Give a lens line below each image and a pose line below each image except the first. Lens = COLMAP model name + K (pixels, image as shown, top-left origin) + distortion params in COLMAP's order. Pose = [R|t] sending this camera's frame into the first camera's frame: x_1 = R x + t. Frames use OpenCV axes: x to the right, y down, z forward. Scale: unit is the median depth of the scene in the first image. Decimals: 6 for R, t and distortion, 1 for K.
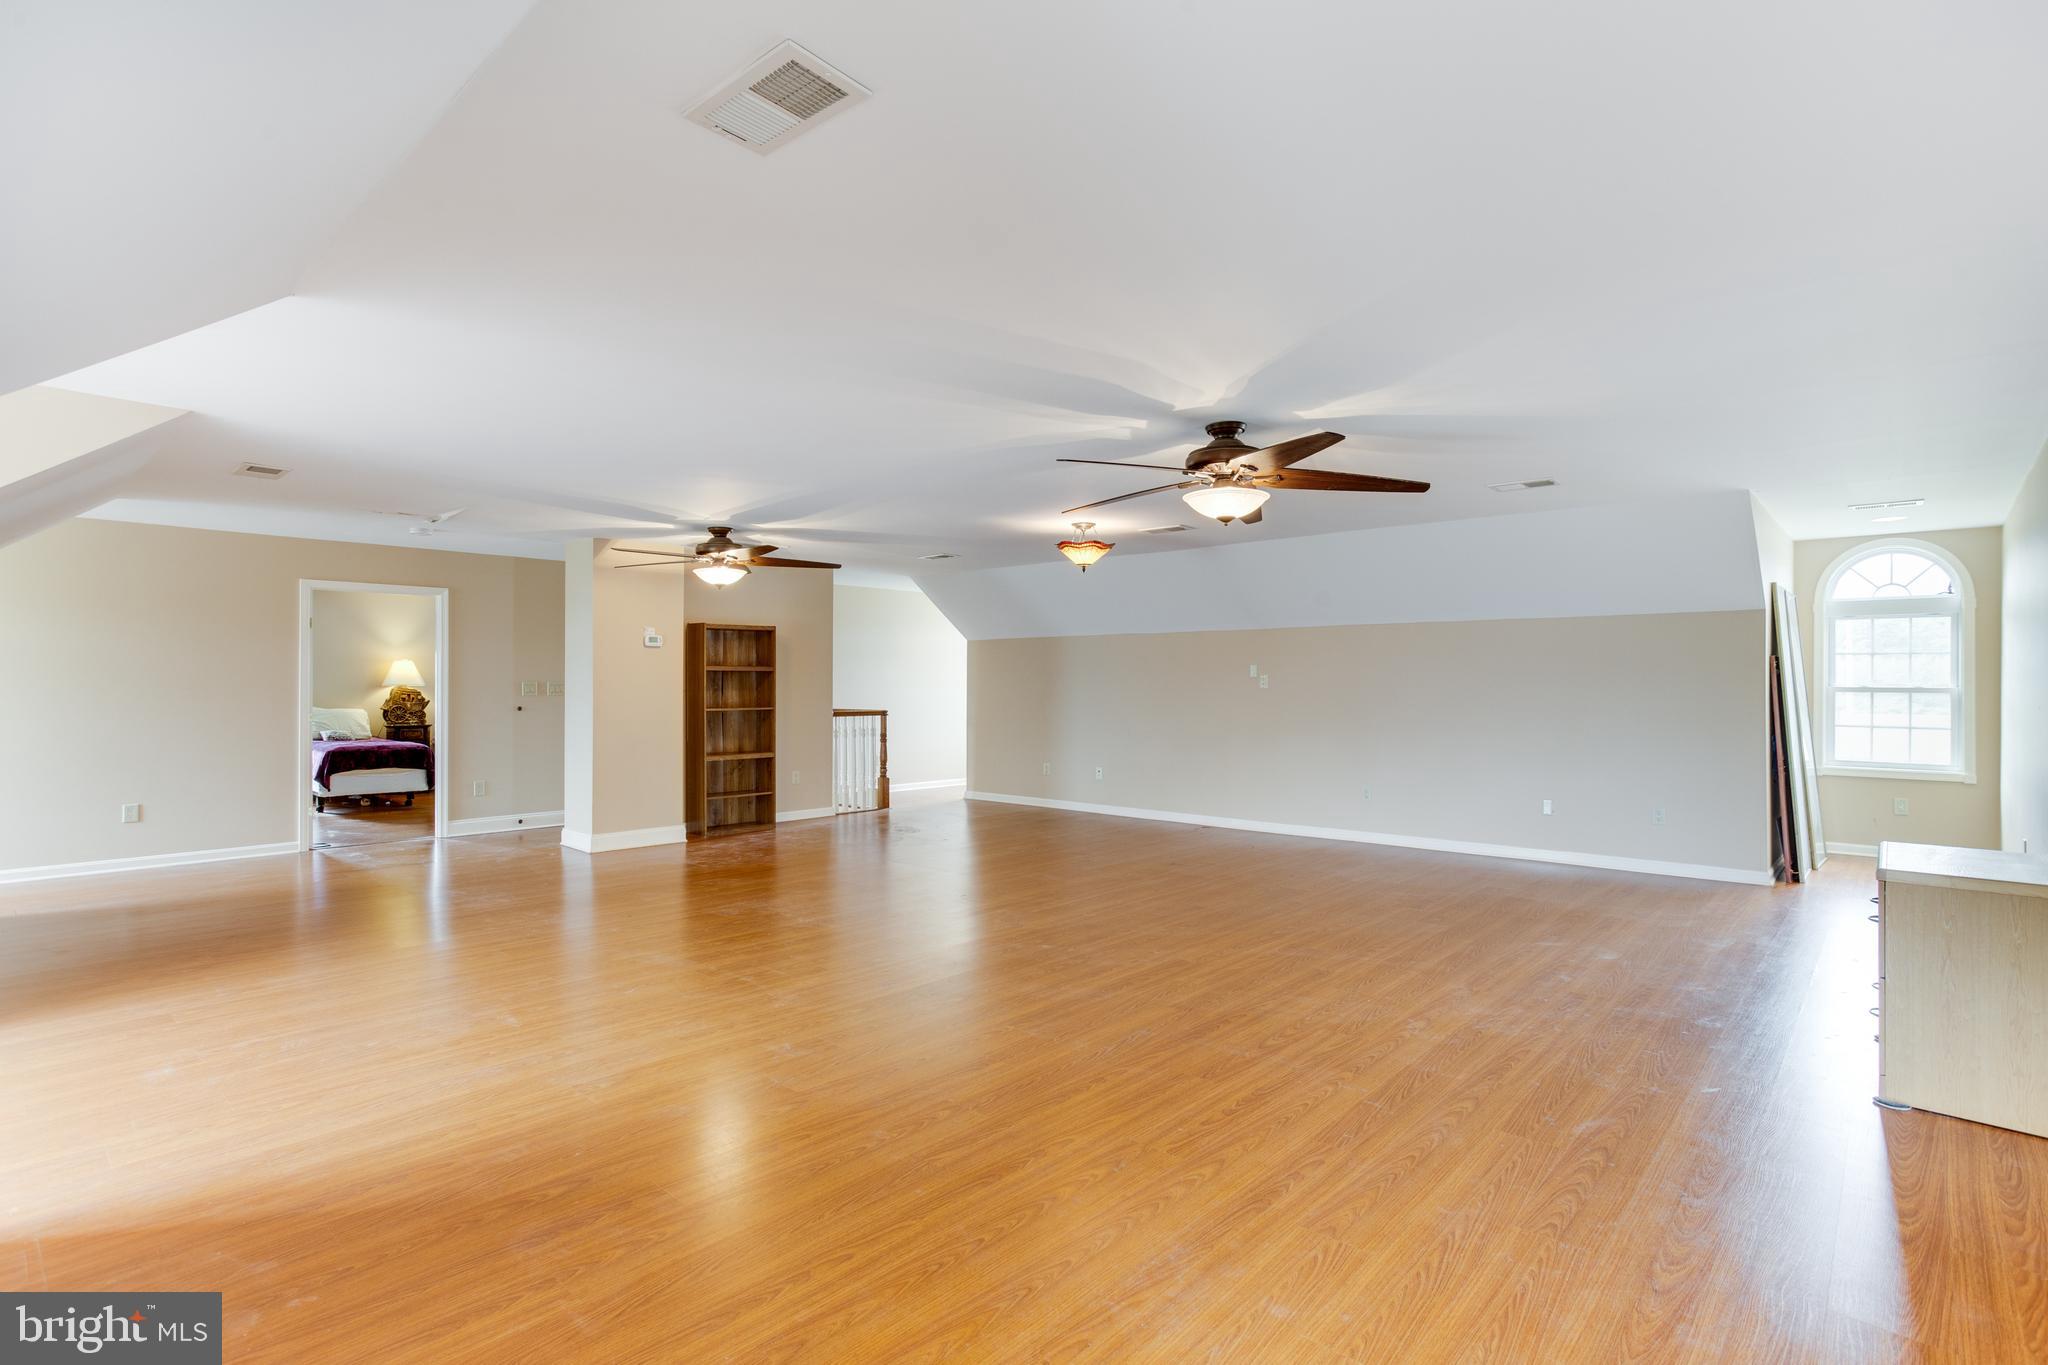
lens RADIAL K [[1017.8, 0, 1028.3], [0, 1017.8, 685.9], [0, 0, 1]] dist [0.001430, 0.000602]
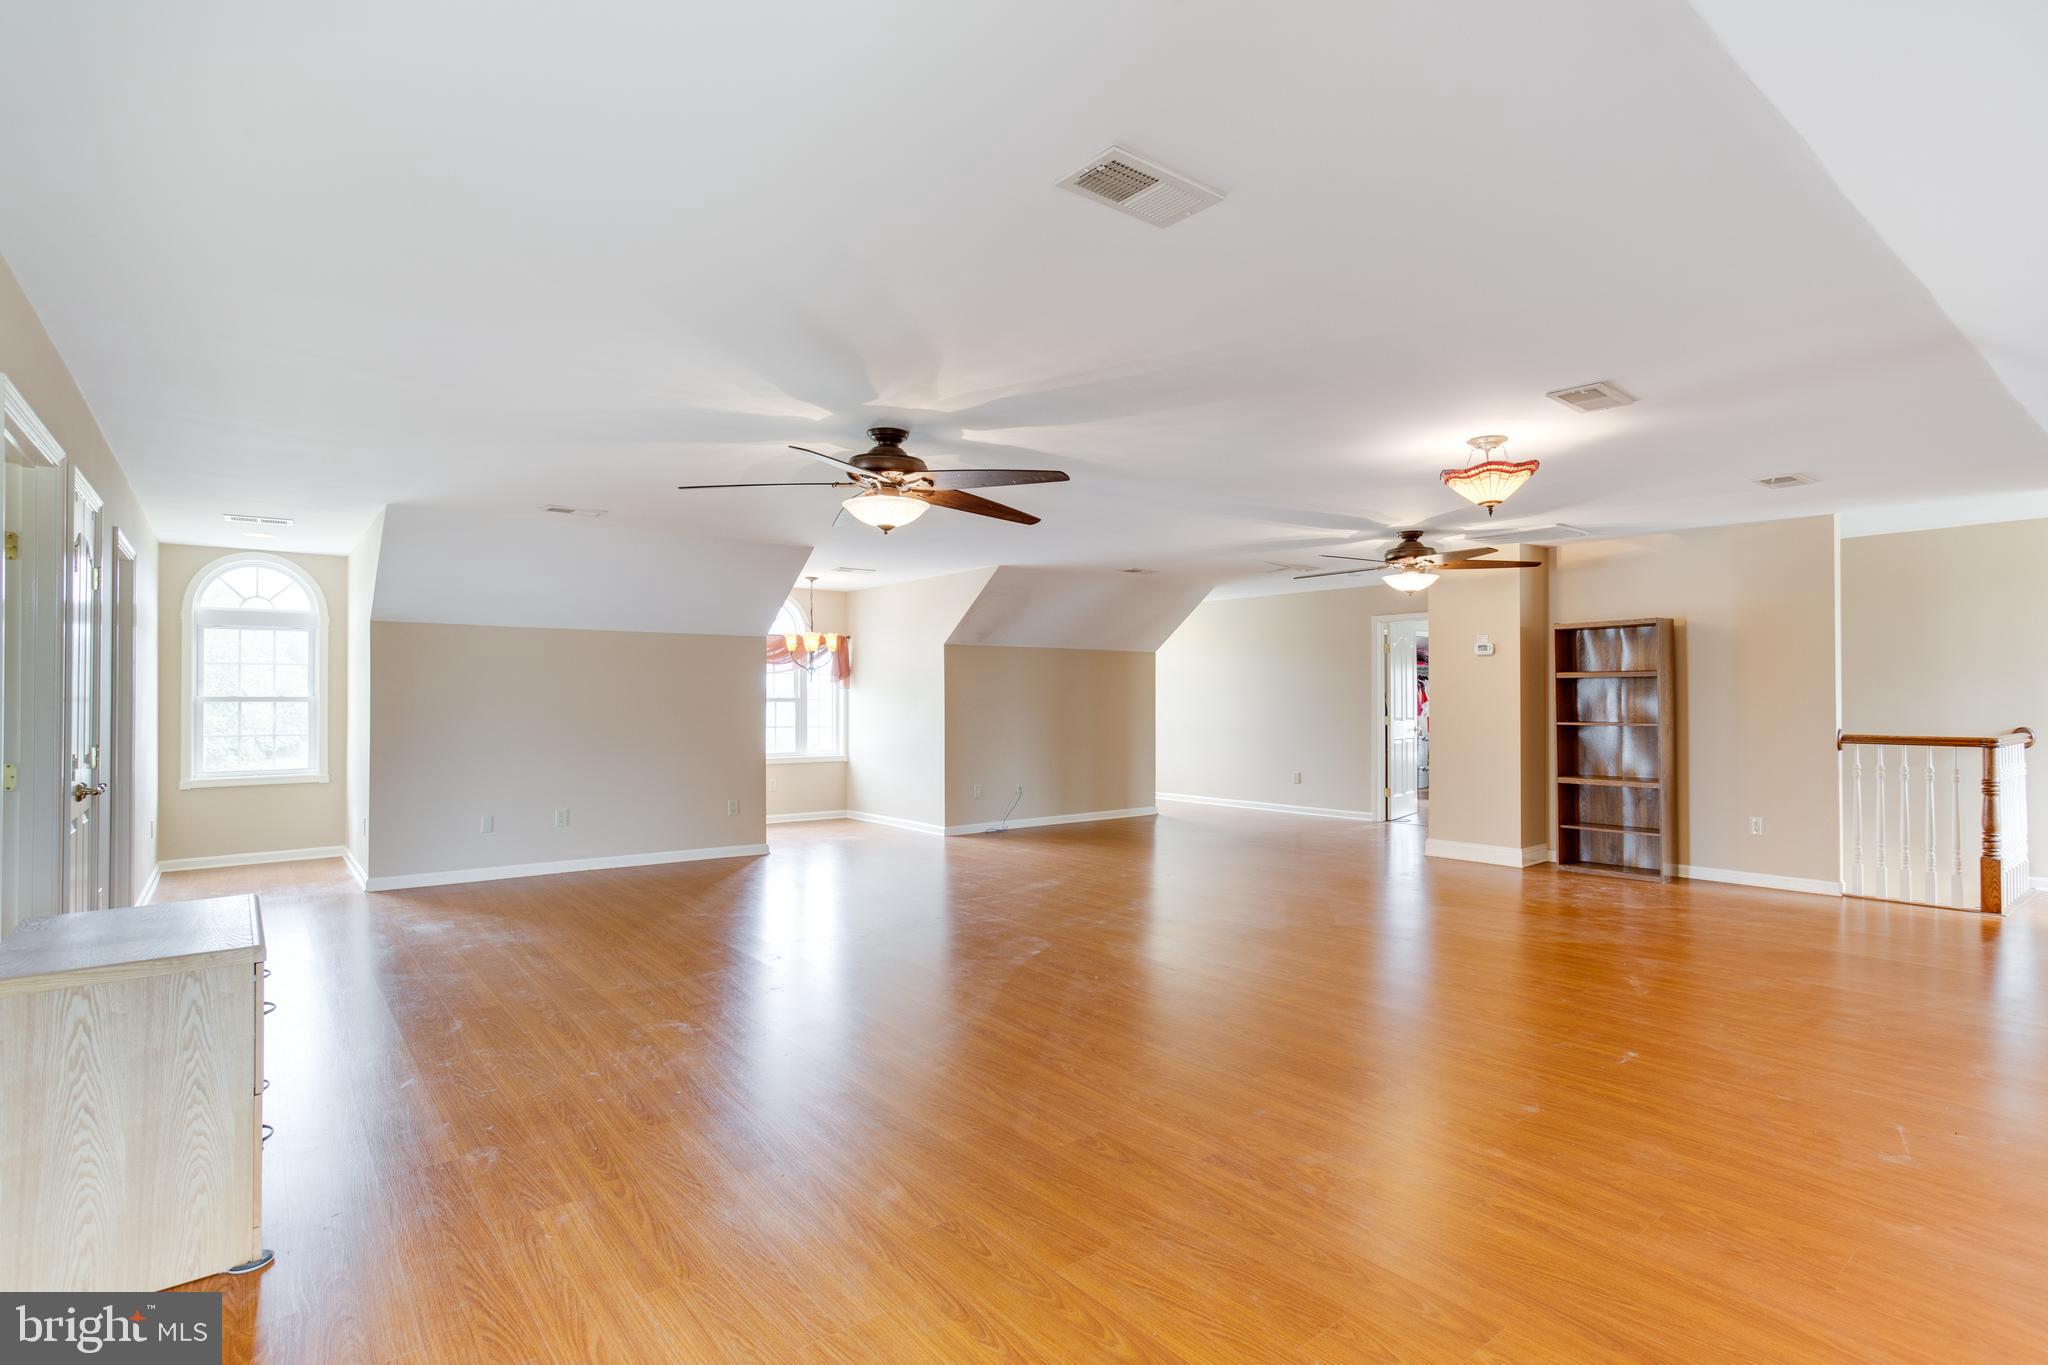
lens RADIAL K [[1020.4, 0, 1020.9], [0, 1020.4, 692.6], [0, 0, 1]] dist [-0.034798, 0.000060]
pose [[-0.195396, -0.007866, -0.980693, 1.228396], [-0.001177, 0.999969, -0.007786, 0.008768], [0.980724, -0.000367, -0.195399, 1.437770]]
